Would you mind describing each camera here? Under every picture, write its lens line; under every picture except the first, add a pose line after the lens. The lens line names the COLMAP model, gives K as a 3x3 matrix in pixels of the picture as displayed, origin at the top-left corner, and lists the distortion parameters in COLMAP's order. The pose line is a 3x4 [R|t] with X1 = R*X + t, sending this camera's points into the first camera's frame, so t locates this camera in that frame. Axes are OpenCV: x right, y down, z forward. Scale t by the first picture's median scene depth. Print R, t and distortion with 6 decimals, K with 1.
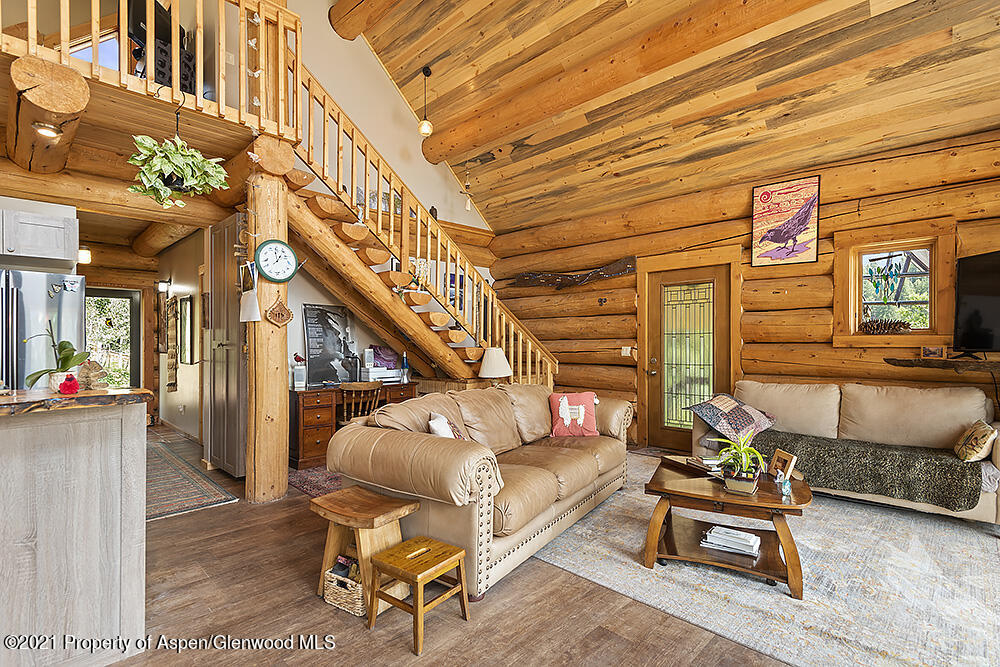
lens RADIAL K [[479.4, 0, 494.9], [0, 479.4, 341.3], [0, 0, 1]] dist [0.021568, -0.004085]
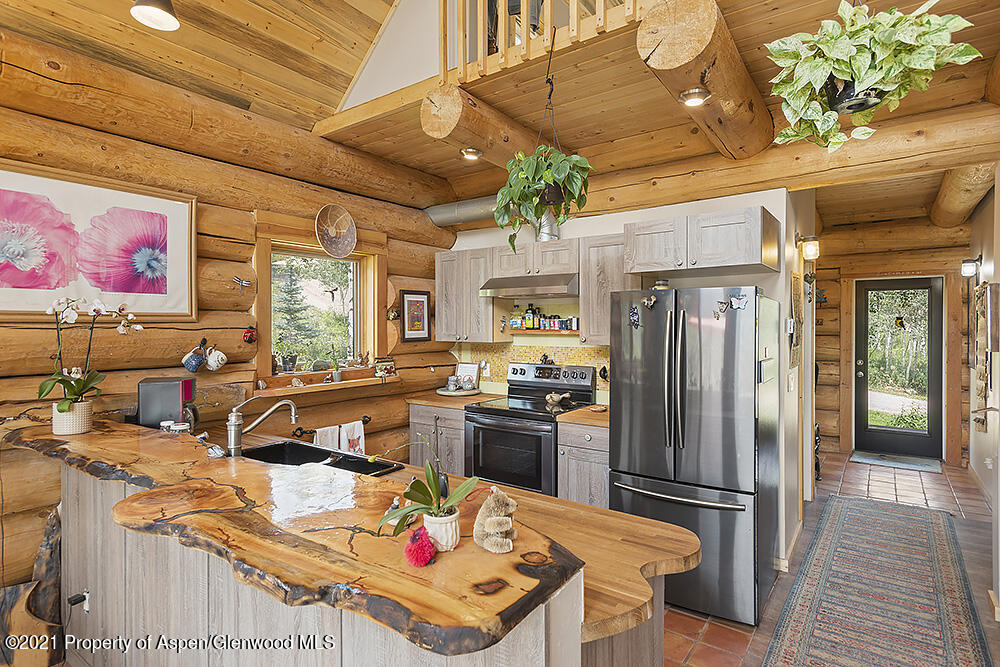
lens RADIAL K [[525.2, 0, 505.0], [0, 525.2, 331.5], [0, 0, 1]] dist [0.002856, 0.001284]
pose [[0.156582, 0.012688, -0.987584, -0.121364], [0.006257, 0.999885, 0.013838, -0.065632], [0.987645, -0.008346, 0.156484, 0.421099]]
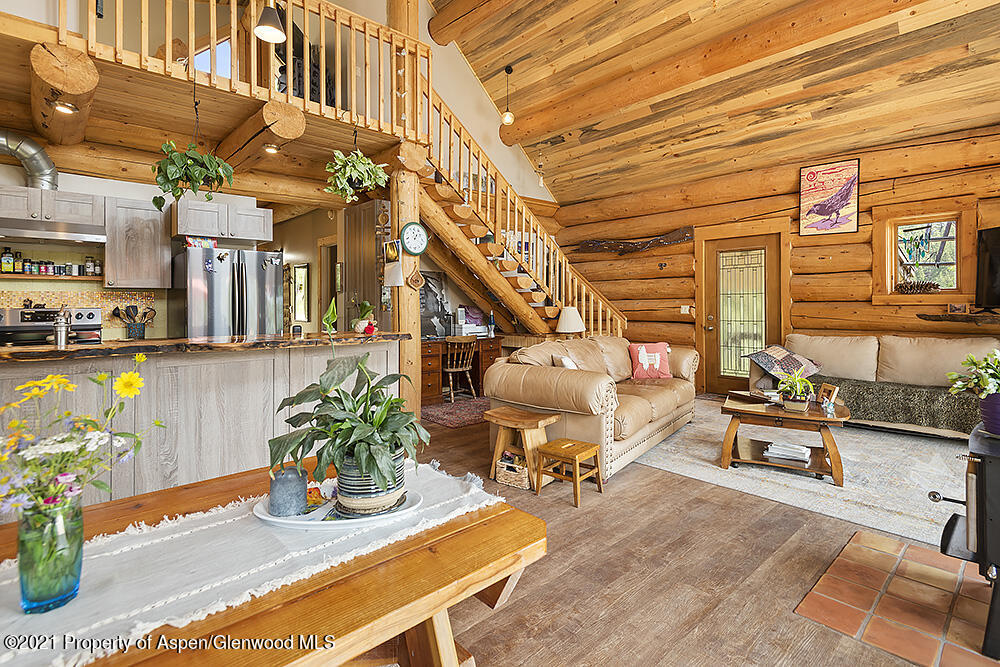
lens RADIAL K [[479.4, 0, 504.8], [0, 479.4, 299.0], [0, 0, 1]] dist [0.021568, -0.004085]
pose [[0.998591, -0.004384, -0.052879, -0.136498], [0.004034, 0.999969, -0.006727, 0.002285], [0.052906, 0.006504, 0.998578, -0.234211]]
